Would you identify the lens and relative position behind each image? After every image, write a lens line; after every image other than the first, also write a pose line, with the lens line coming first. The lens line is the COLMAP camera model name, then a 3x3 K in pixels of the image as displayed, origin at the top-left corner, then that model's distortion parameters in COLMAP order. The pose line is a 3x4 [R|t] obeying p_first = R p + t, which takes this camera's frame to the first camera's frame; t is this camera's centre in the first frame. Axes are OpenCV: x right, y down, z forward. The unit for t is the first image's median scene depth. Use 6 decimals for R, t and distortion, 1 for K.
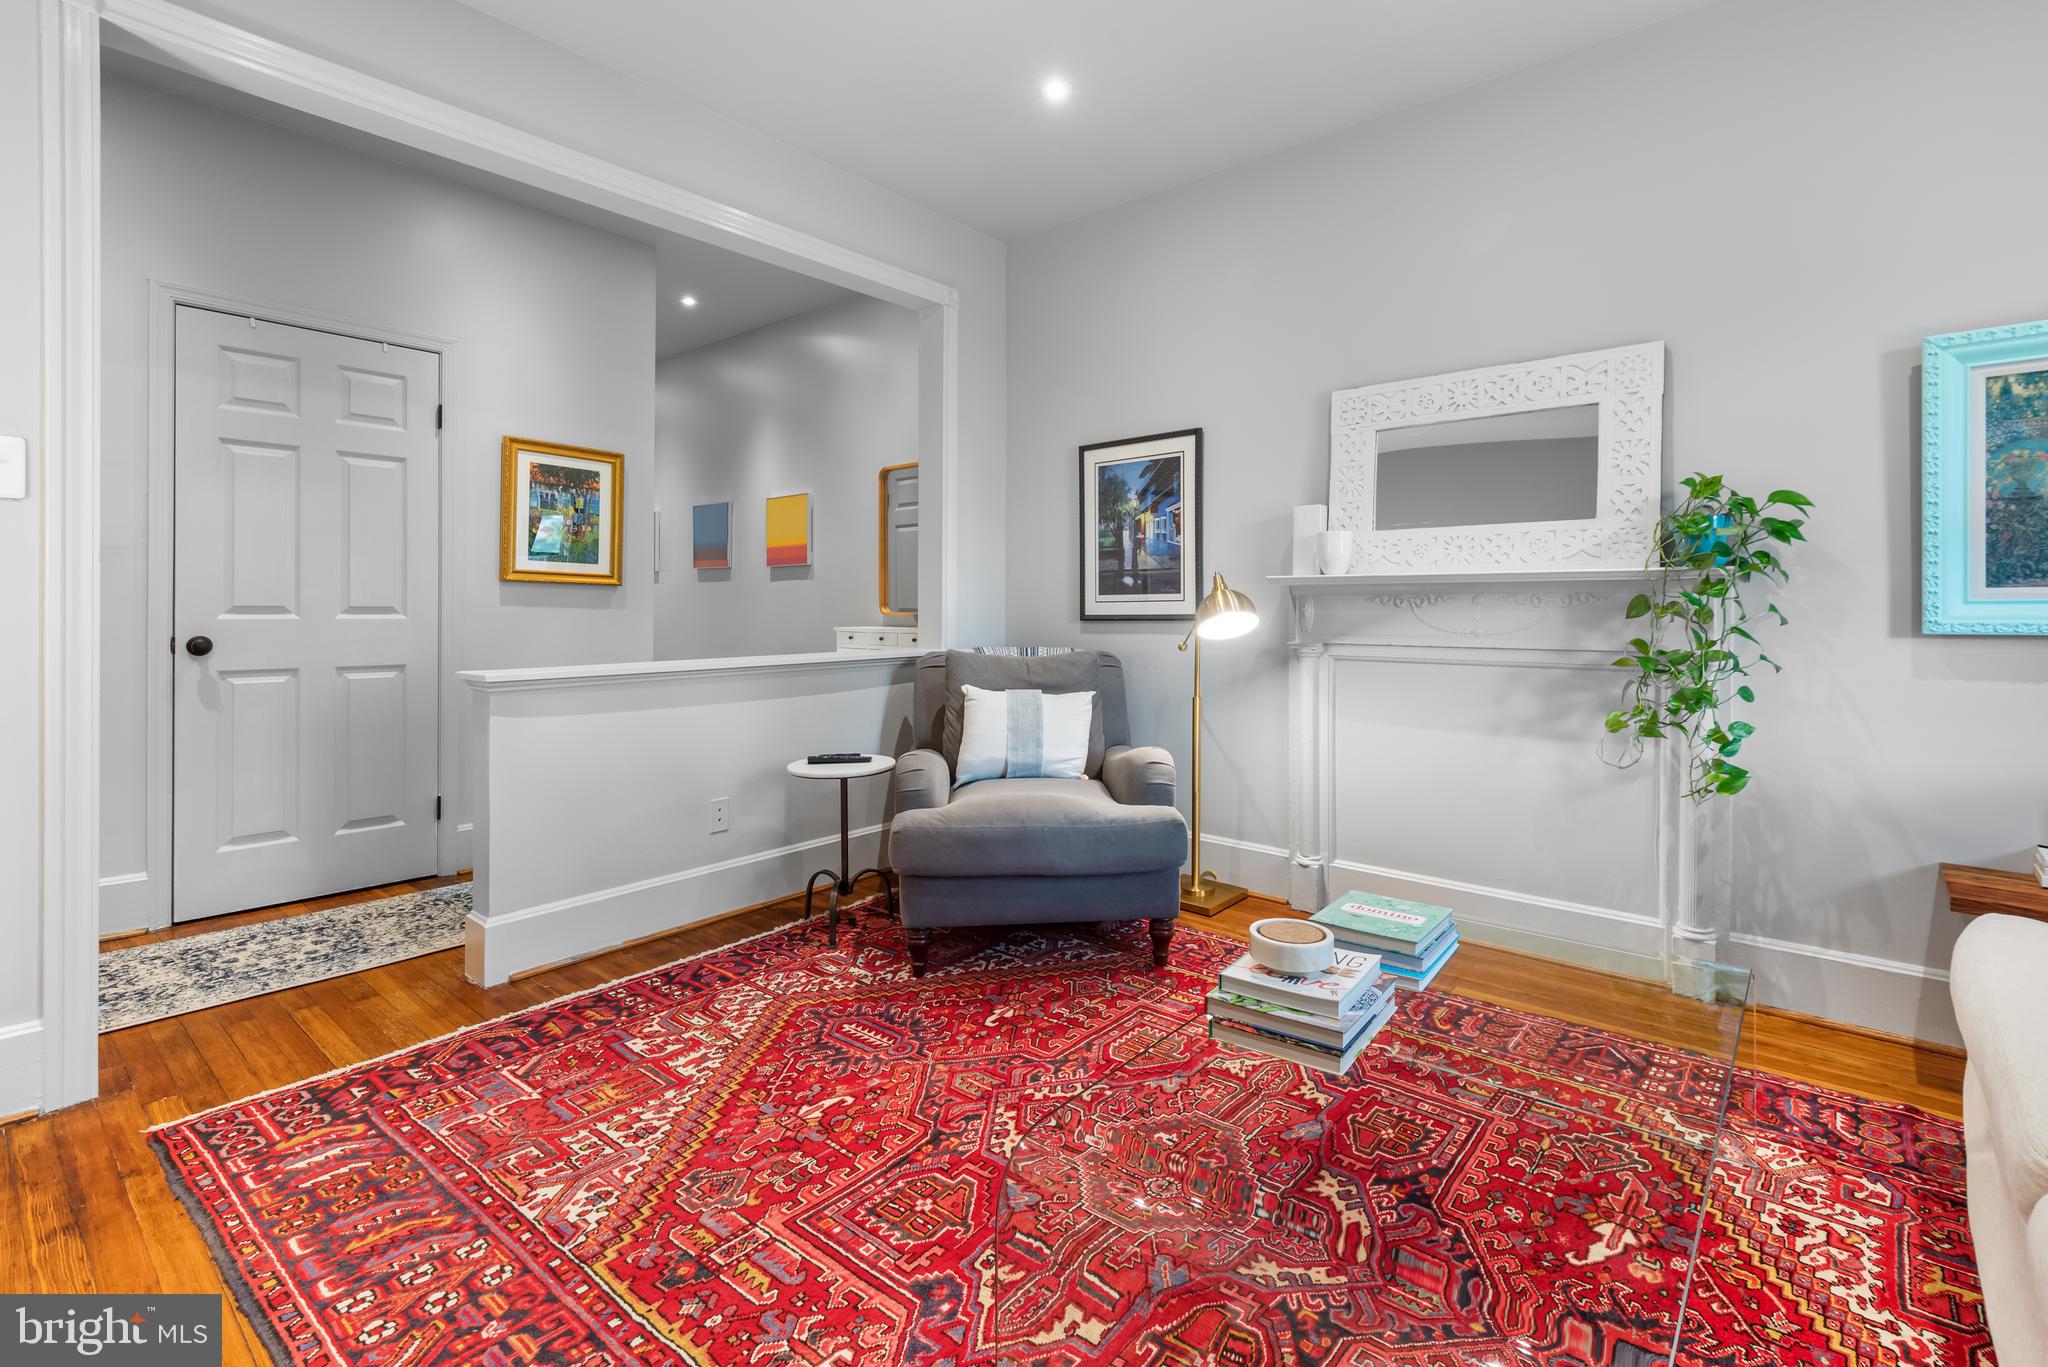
lens RADIAL K [[928.8, 0, 1032.2], [0, 928.8, 620.9], [0, 0, 1]] dist [0.019912, -0.011162]
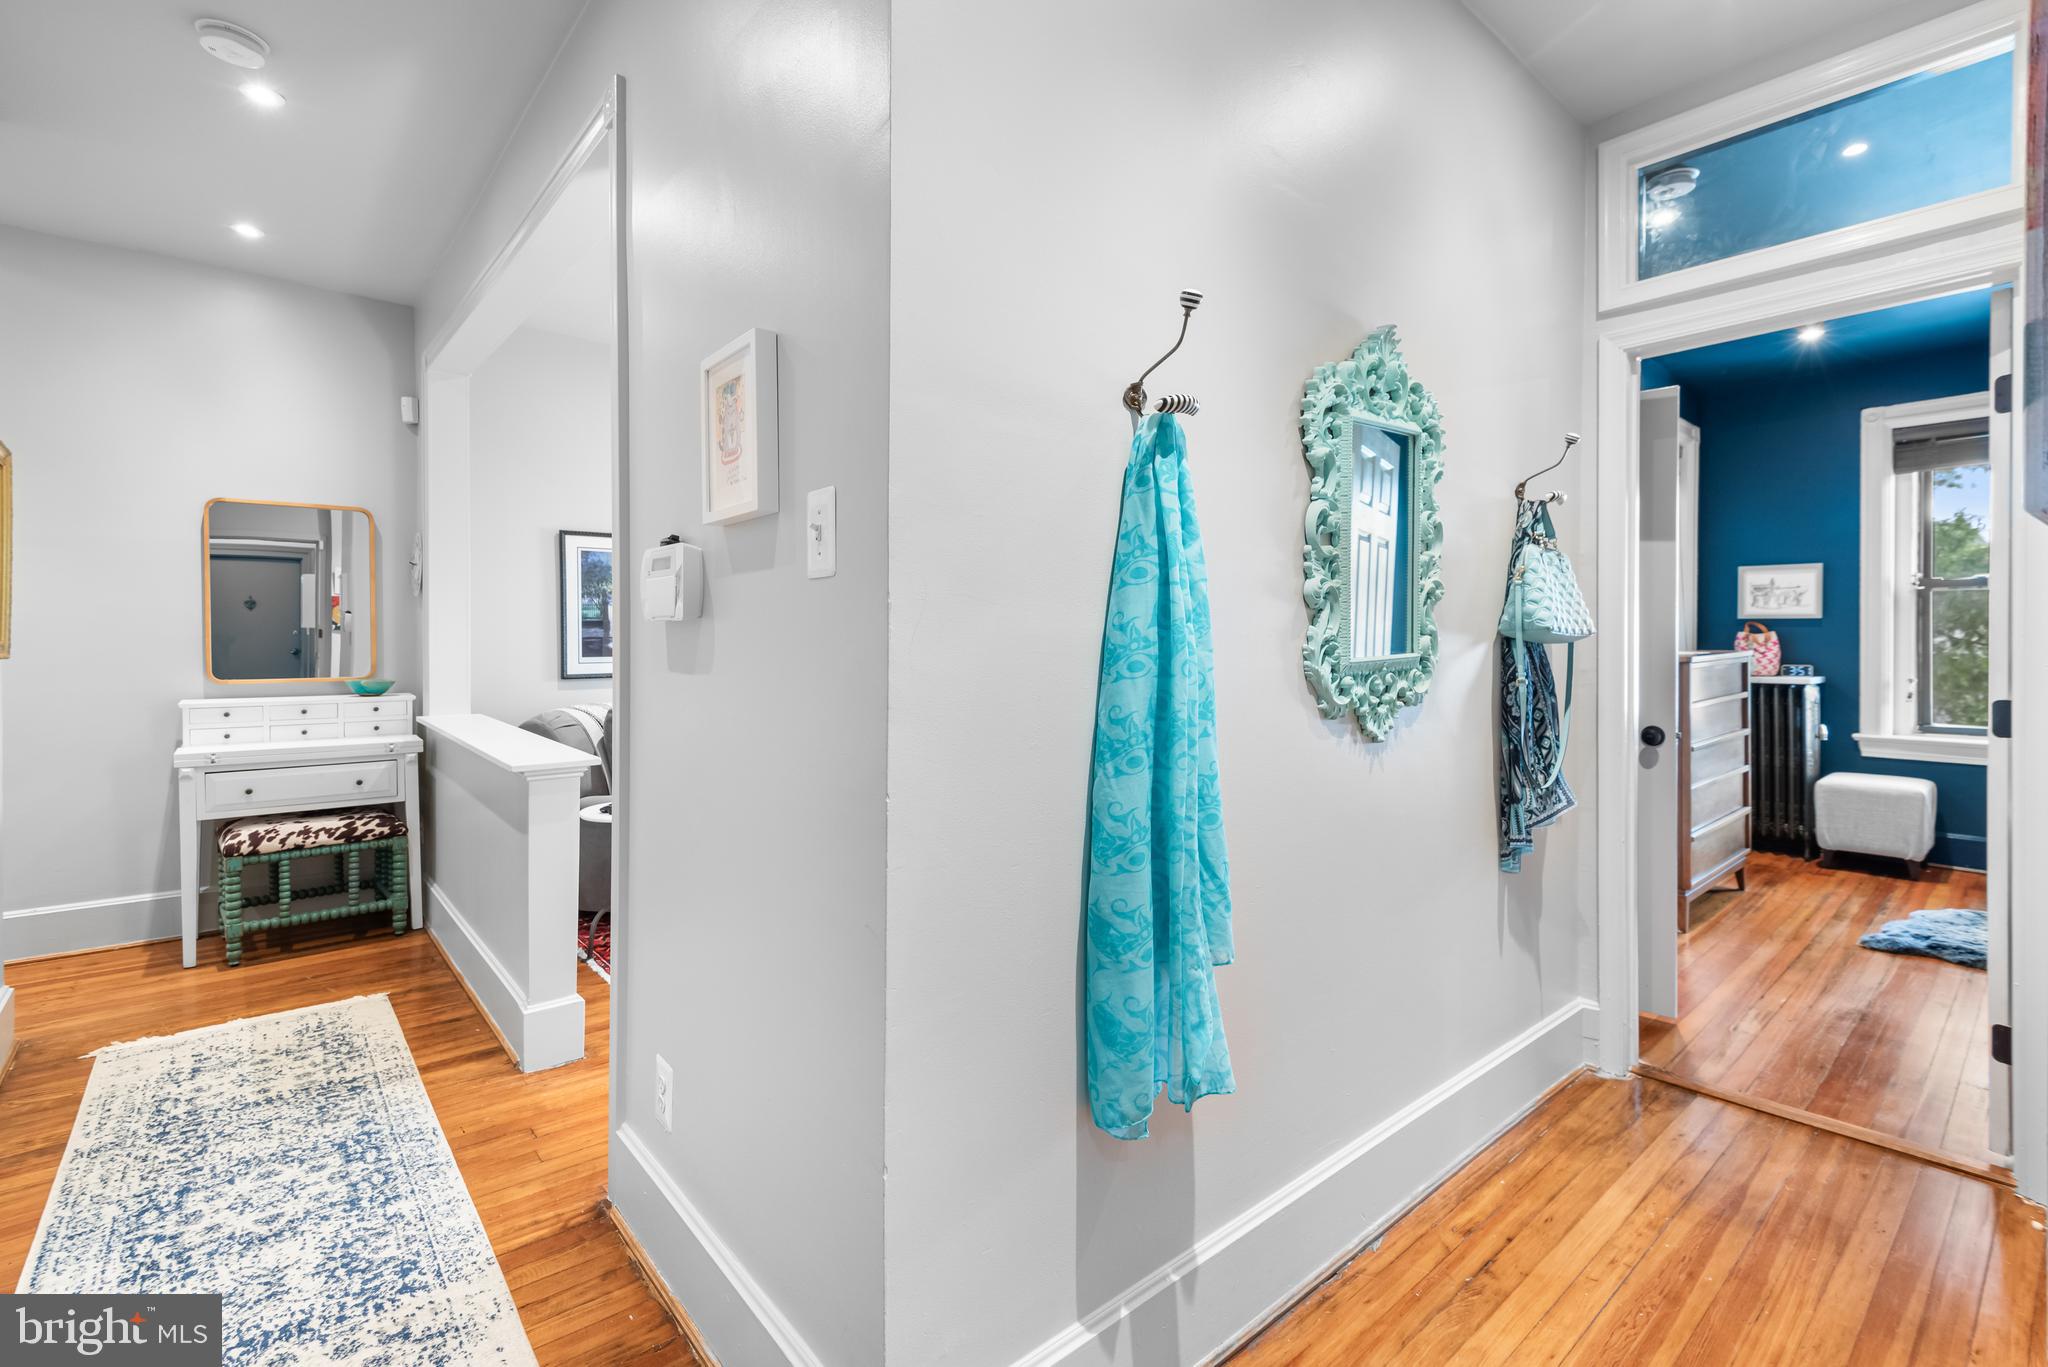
lens RADIAL K [[920.0, 0, 1059.8], [0, 920.0, 649.4], [0, 0, 1]] dist [0.000219, -0.000058]
pose [[0.134438, -0.003392, 0.990916, -1.673041], [0.003049, 0.999991, 0.003010, -0.064237], [-0.990917, 0.002617, 0.134447, 0.367266]]
